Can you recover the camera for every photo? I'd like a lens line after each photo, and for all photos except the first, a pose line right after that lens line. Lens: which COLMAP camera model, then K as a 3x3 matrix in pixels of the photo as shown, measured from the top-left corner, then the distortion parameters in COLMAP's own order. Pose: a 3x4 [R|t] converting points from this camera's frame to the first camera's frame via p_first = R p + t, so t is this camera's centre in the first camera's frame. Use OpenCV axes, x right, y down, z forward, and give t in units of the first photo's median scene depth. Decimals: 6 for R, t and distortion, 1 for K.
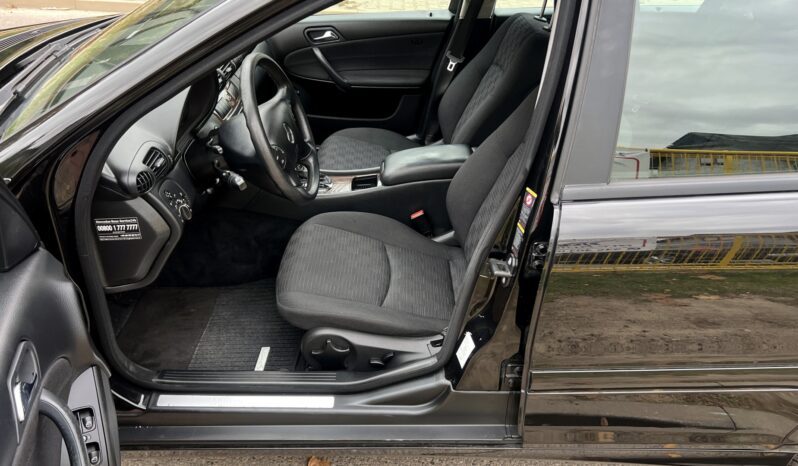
lens RADIAL K [[613.1, 0, 399.0], [0, 613.1, 233.0], [0, 0, 1]] dist [0.017927, -0.008933]
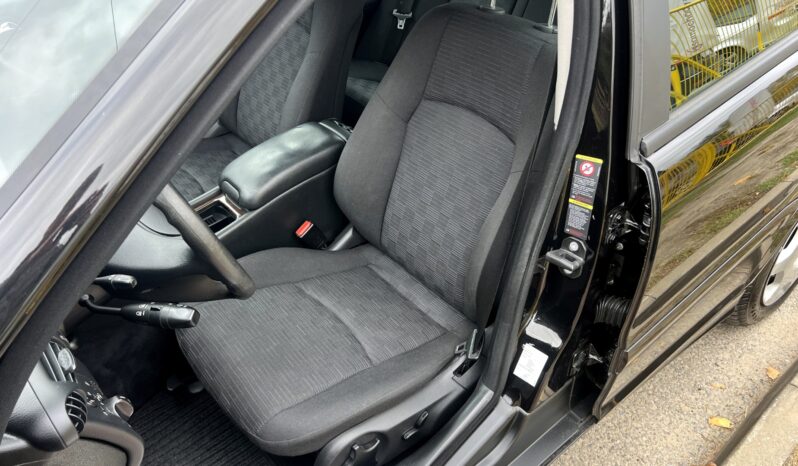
lens RADIAL K [[613.1, 0, 399.0], [0, 613.1, 233.0], [0, 0, 1]] dist [0.017927, -0.008933]
pose [[0.763509, -0.409788, 0.499126, -0.329431], [0.345260, 0.912173, 0.220763, -0.191639], [-0.545755, 0.003774, 0.837936, 0.367821]]
